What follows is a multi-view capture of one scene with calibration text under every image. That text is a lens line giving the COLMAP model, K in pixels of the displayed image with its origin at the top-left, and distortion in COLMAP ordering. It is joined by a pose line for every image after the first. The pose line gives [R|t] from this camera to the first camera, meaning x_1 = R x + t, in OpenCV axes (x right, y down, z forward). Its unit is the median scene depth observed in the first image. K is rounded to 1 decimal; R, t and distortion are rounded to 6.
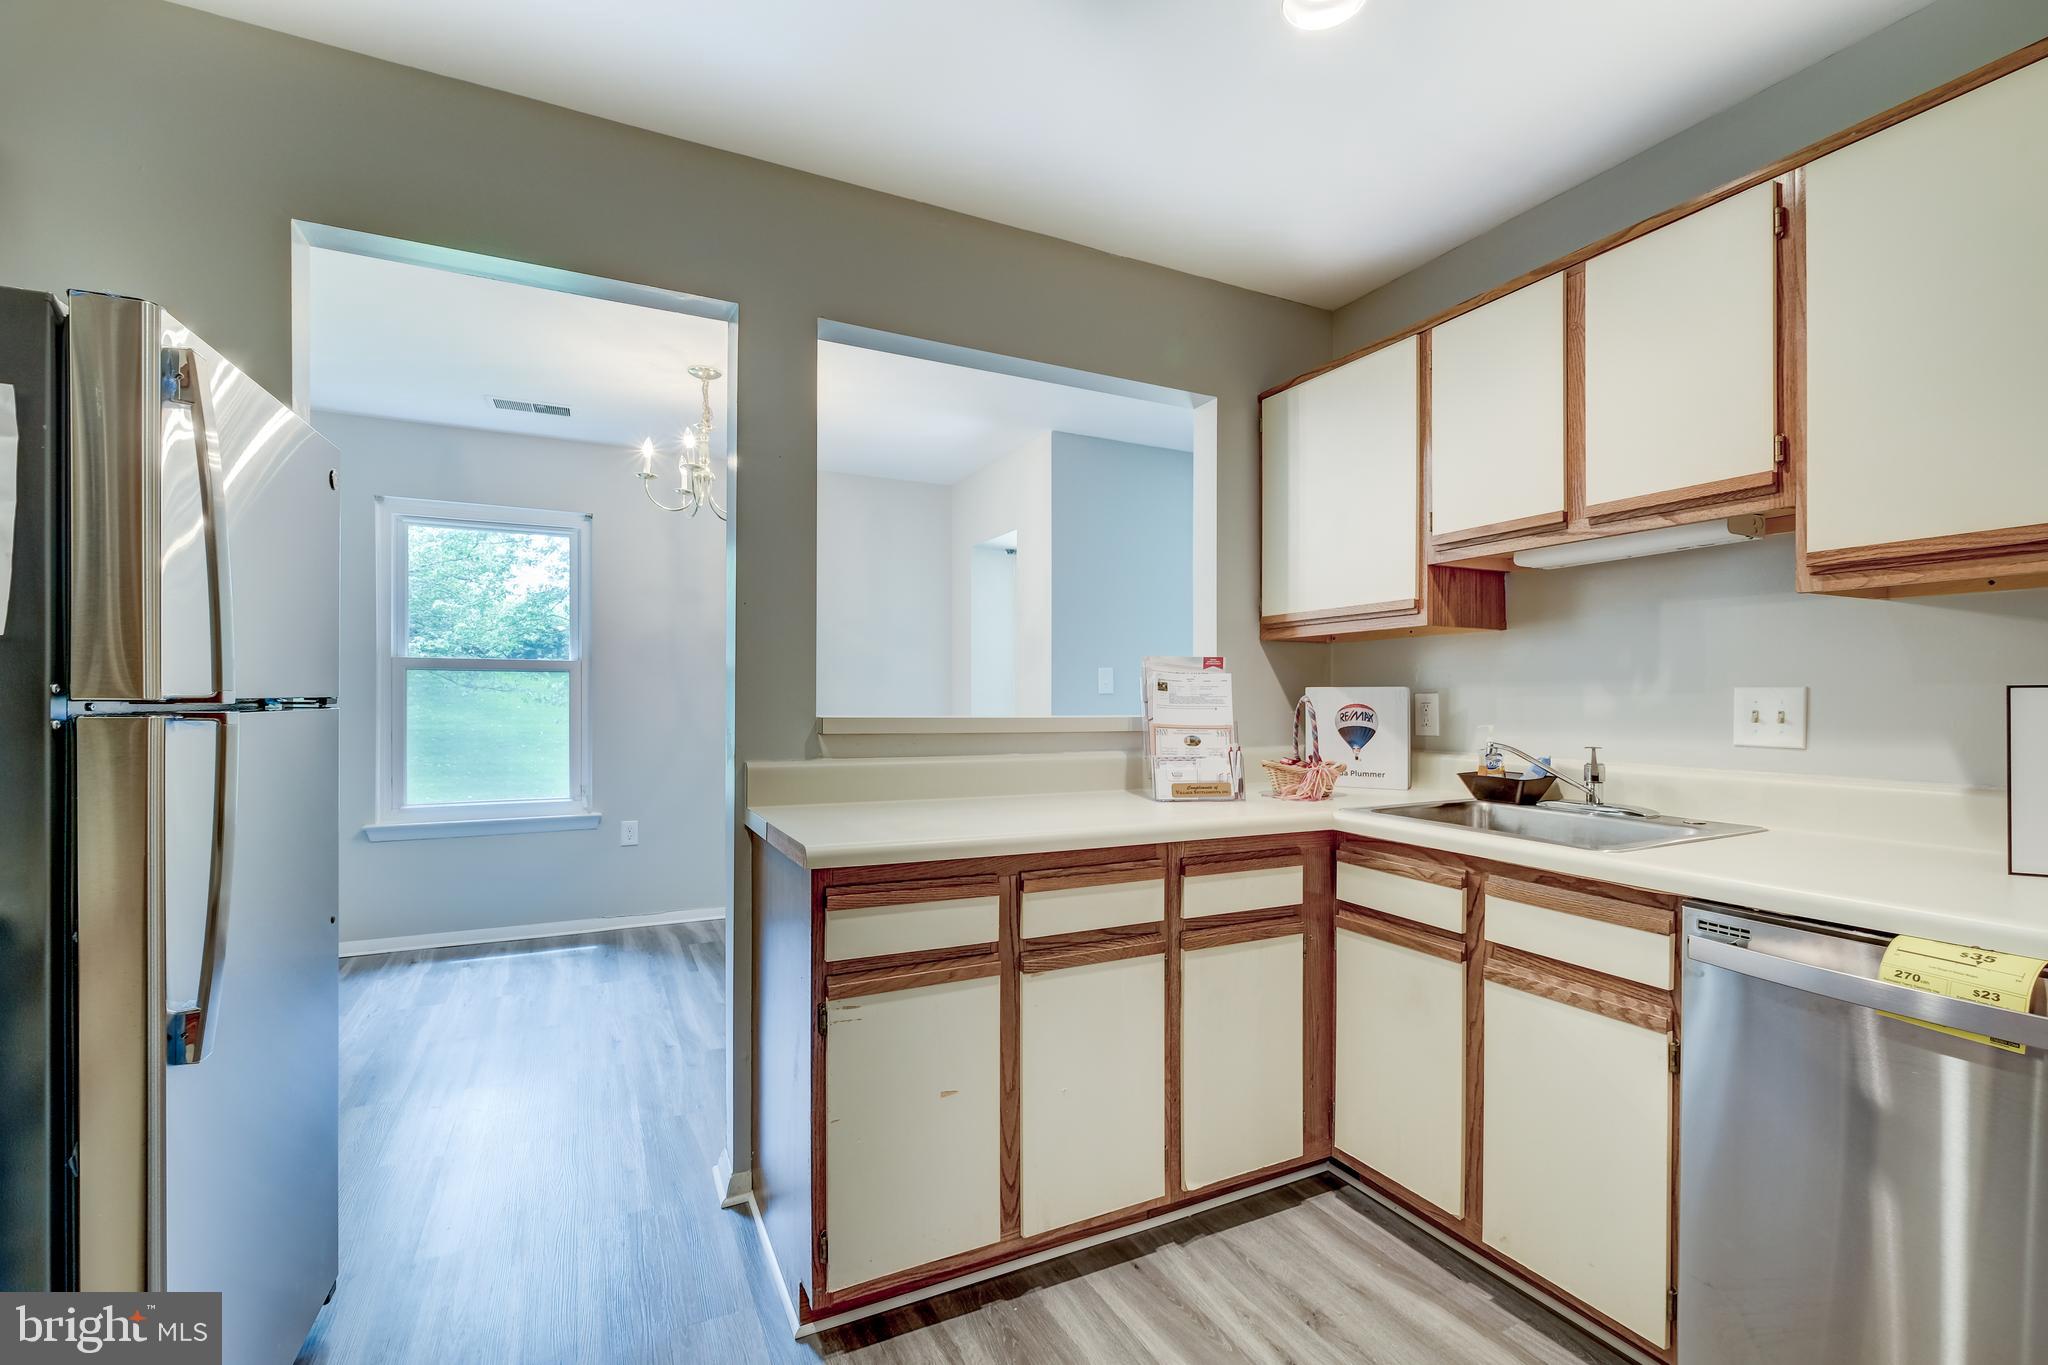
lens RADIAL K [[895.3, 0, 1029.4], [0, 895.3, 699.9], [0, 0, 1]] dist [0.000152, -0.000065]
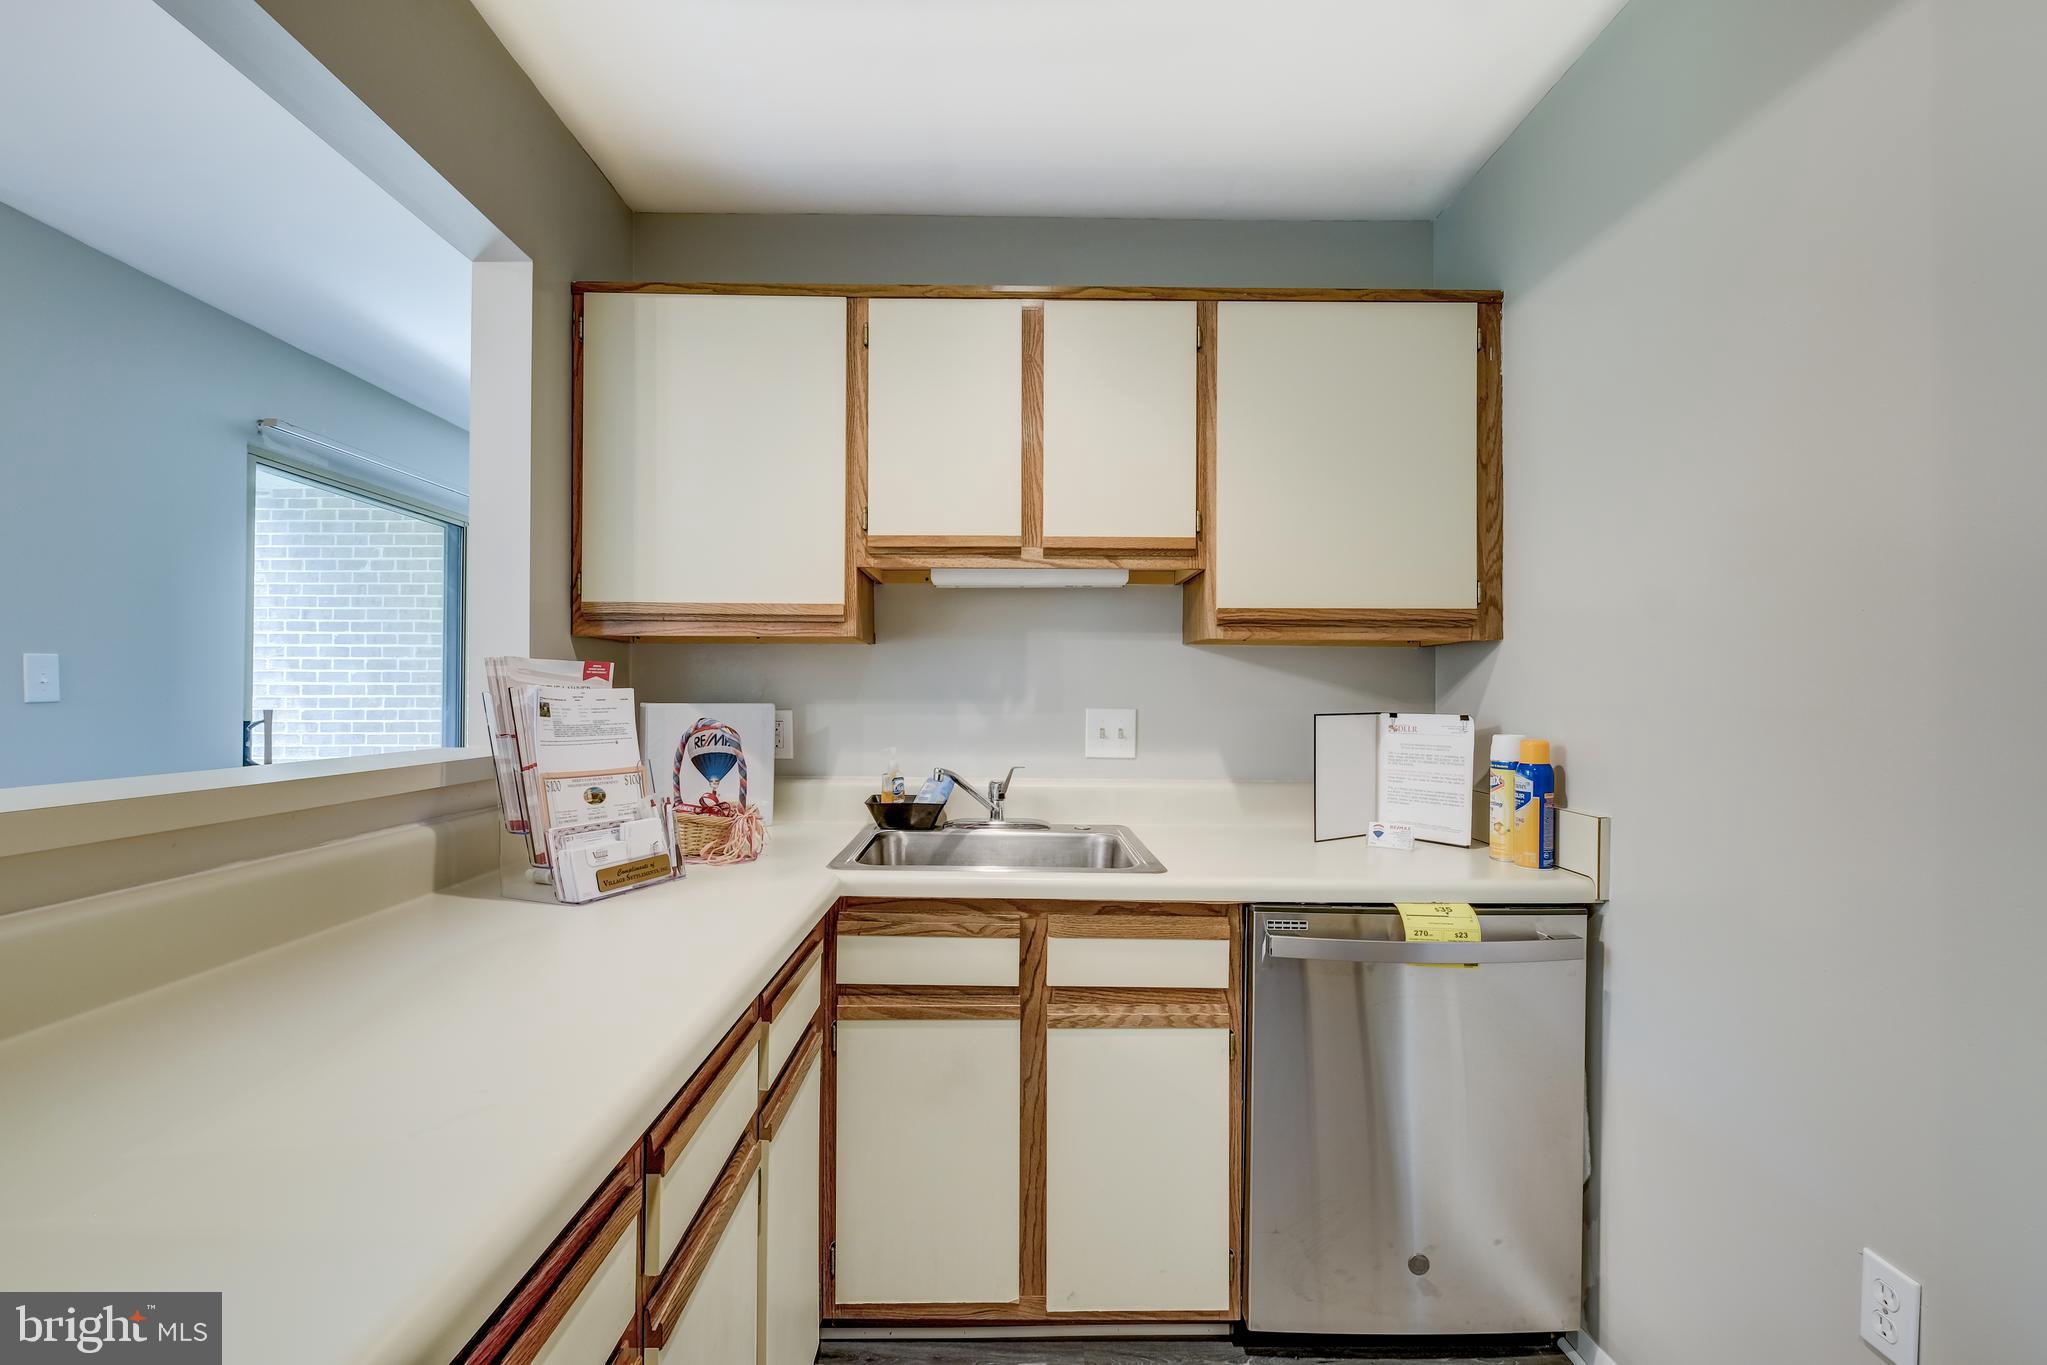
lens RADIAL K [[887.2, 0, 1017.6], [0, 887.2, 688.7], [0, 0, 1]] dist [-0.001205, -0.000130]
pose [[0.437071, 0.006170, 0.899406, -0.289292], [-0.005008, 0.999978, -0.004426, -0.032682], [-0.899413, -0.002570, 0.437092, 0.532668]]
